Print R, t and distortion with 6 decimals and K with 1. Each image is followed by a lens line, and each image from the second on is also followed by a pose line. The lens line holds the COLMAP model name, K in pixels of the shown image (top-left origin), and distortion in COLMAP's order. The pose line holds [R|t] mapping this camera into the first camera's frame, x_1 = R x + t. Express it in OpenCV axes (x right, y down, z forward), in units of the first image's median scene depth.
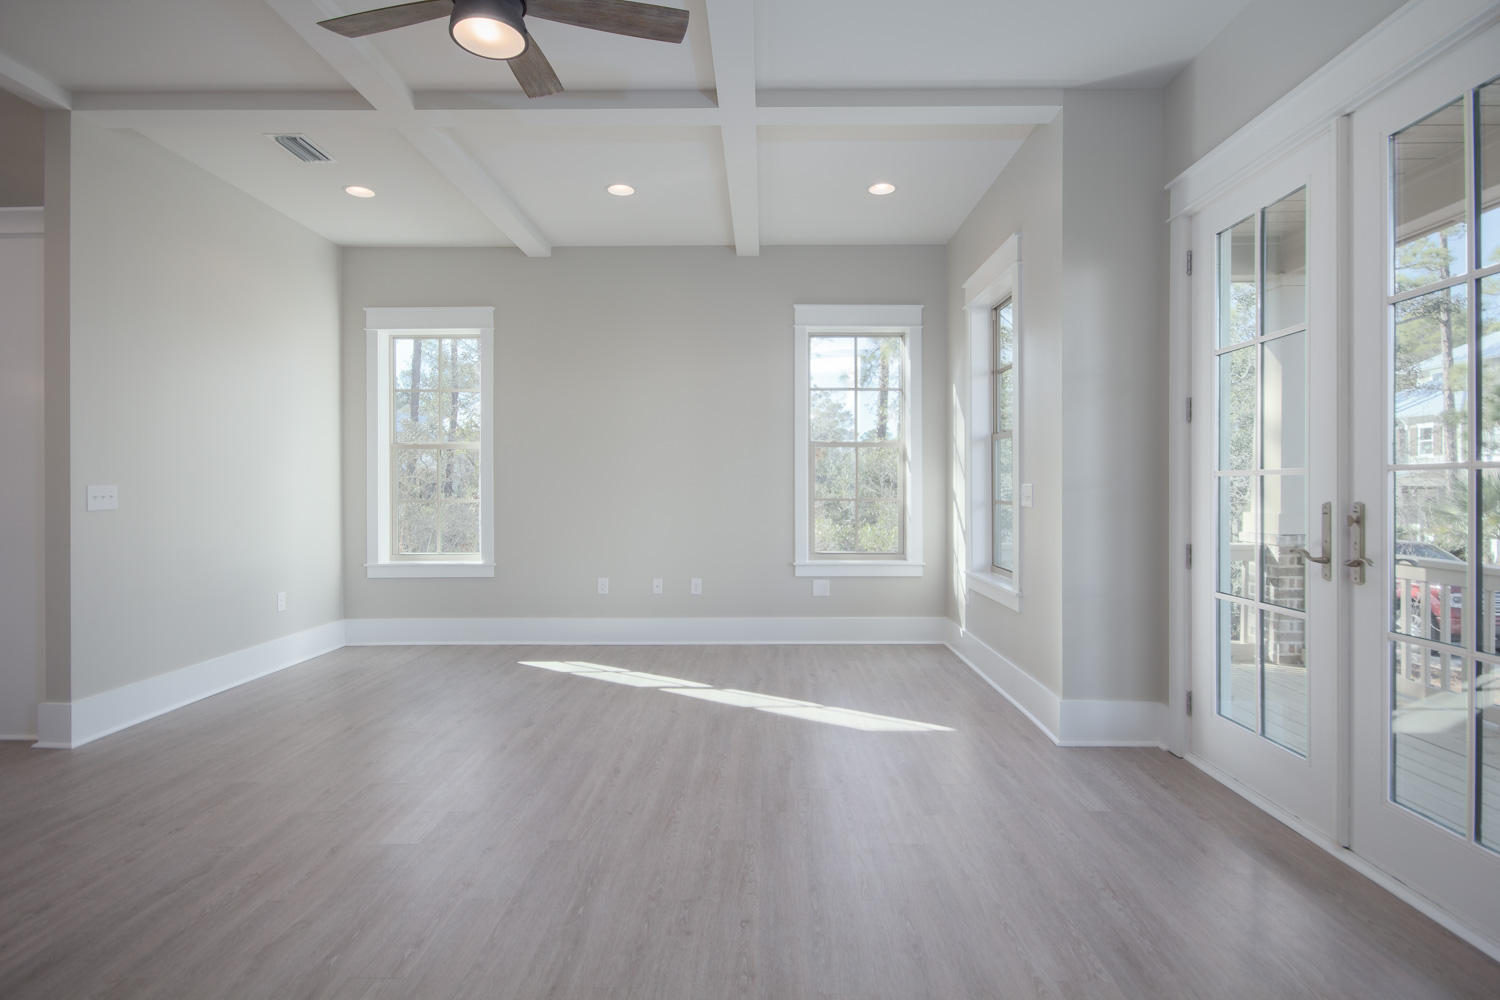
lens RADIAL K [[755.9, 0, 764.7], [0, 755.9, 490.3], [0, 0, 1]] dist [0.000969, 0.000613]
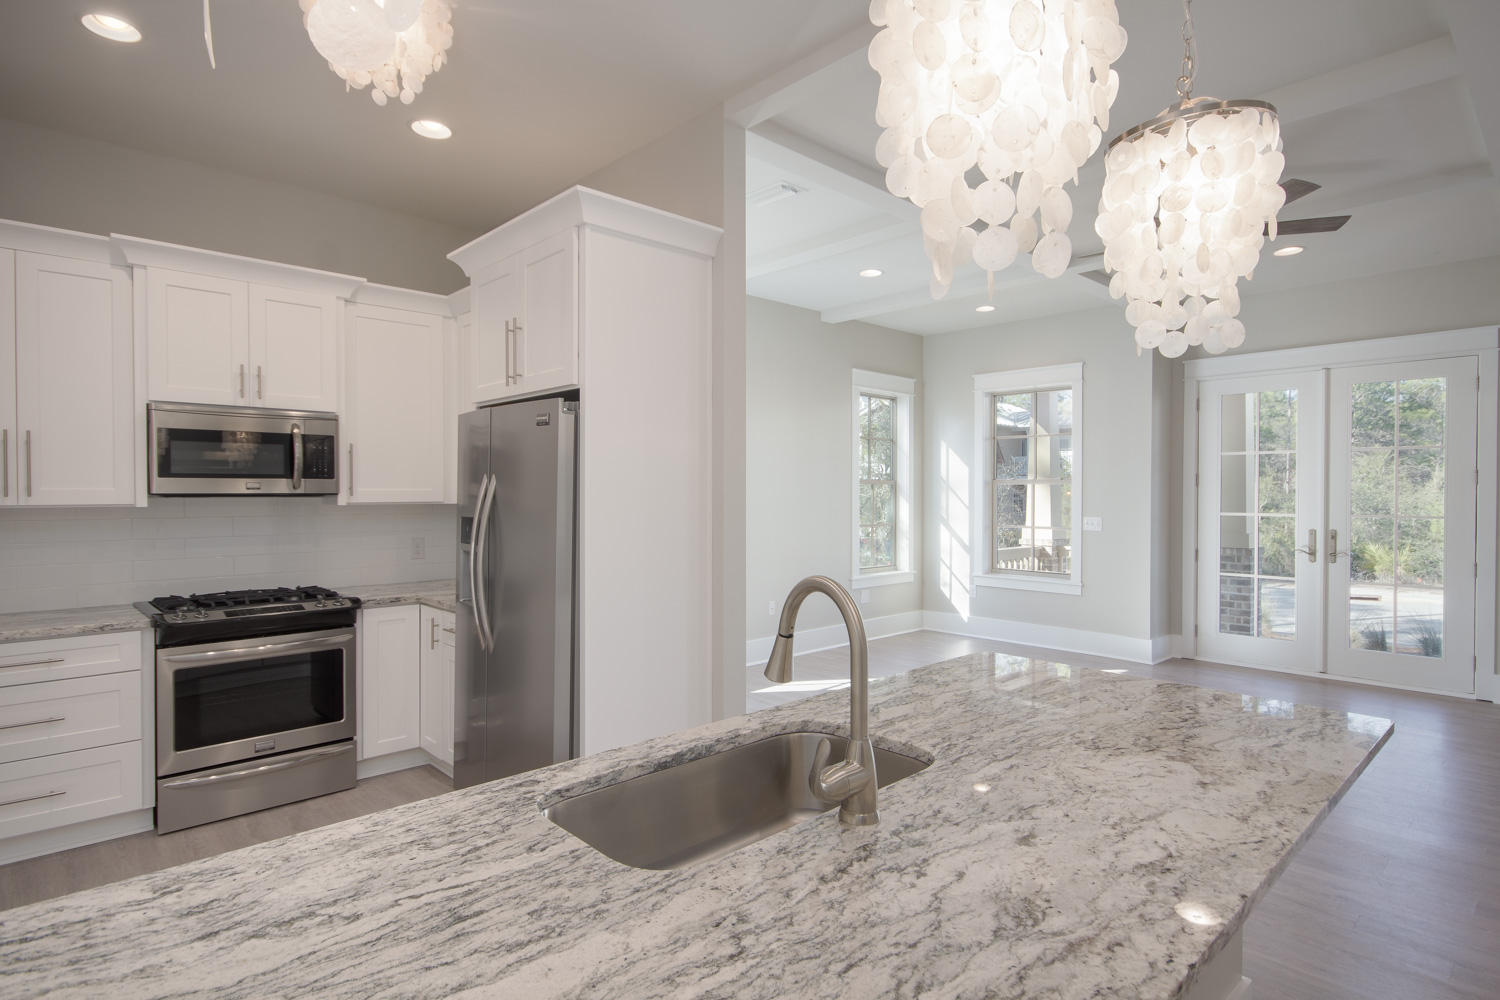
lens RADIAL K [[784.7, 0, 750.0], [0, 784.7, 500.0], [0, 0, 1]] dist [0.003388, 0.000731]
pose [[0.721438, -0.004207, 0.692467, -0.991896], [-0.000485, 0.999978, 0.006581, -0.040837], [-0.692479, -0.005084, 0.721420, 0.201073]]
